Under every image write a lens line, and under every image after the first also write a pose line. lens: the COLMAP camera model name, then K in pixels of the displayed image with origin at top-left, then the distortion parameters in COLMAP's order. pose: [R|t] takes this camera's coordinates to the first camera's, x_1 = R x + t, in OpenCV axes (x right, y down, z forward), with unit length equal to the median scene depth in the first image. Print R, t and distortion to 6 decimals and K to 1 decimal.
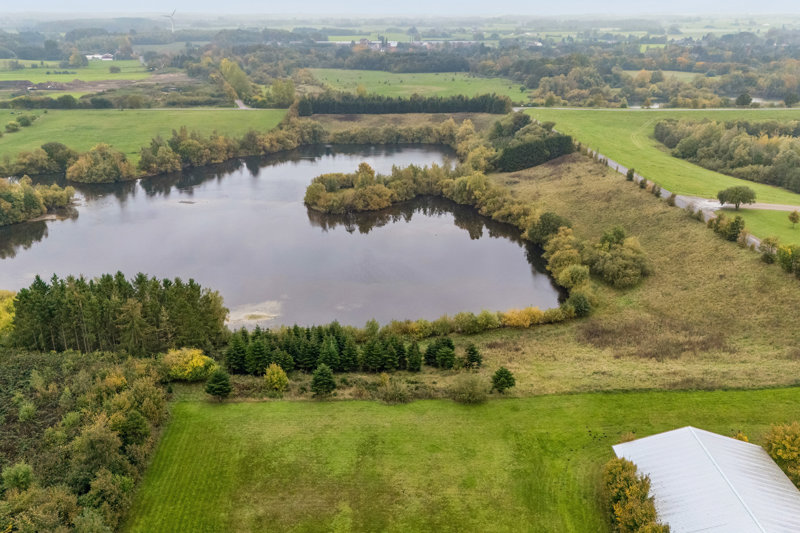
lens RADIAL K [[686.6, 0, 400.0], [0, 686.6, 266.5], [0, 0, 1]] dist [0.099545, -0.140978]
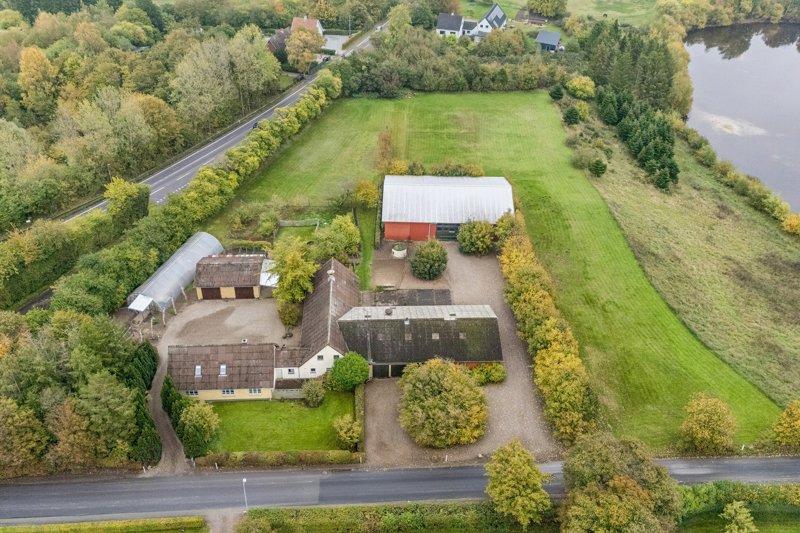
lens RADIAL K [[686.6, 0, 400.0], [0, 686.6, 266.5], [0, 0, 1]] dist [0.099545, -0.140978]
pose [[-0.018454, 0.564177, -0.825448, 0.725030], [-0.354085, 0.768394, 0.533098, -0.142904], [0.935031, 0.302117, 0.185586, 0.228571]]
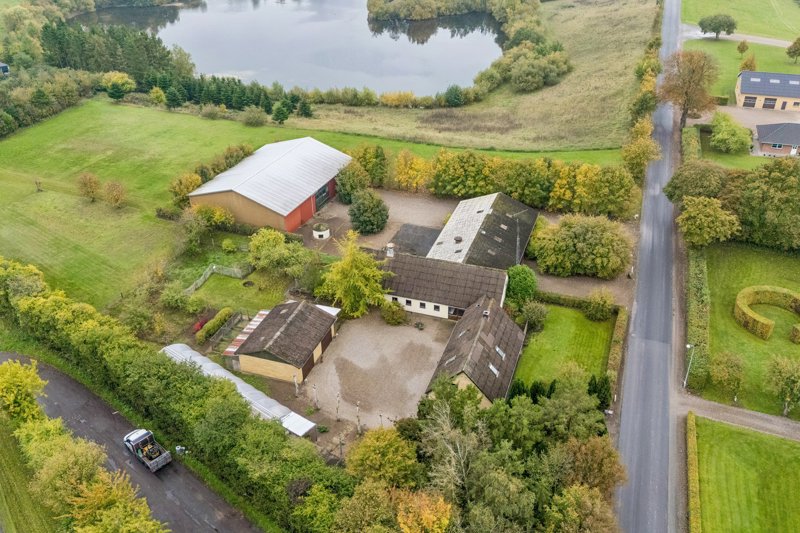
lens RADIAL K [[686.6, 0, 400.0], [0, 686.6, 266.5], [0, 0, 1]] dist [0.099545, -0.140978]
pose [[0.918097, 0.200249, -0.342051, 0.472872], [-0.124768, 0.965128, 0.230132, 0.056391], [0.376207, -0.168606, 0.911065, -0.120108]]
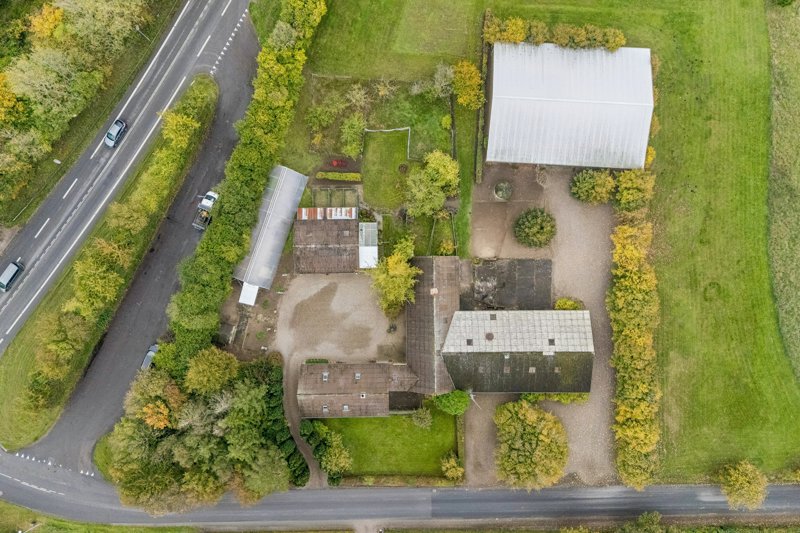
lens RADIAL K [[686.6, 0, 400.0], [0, 686.6, 266.5], [0, 0, 1]] dist [0.099545, -0.140978]
pose [[-0.062460, 0.997928, -0.015417, 0.307441], [-0.336618, -0.006522, 0.941619, -0.311031], [0.939568, 0.064003, 0.336328, 0.085518]]
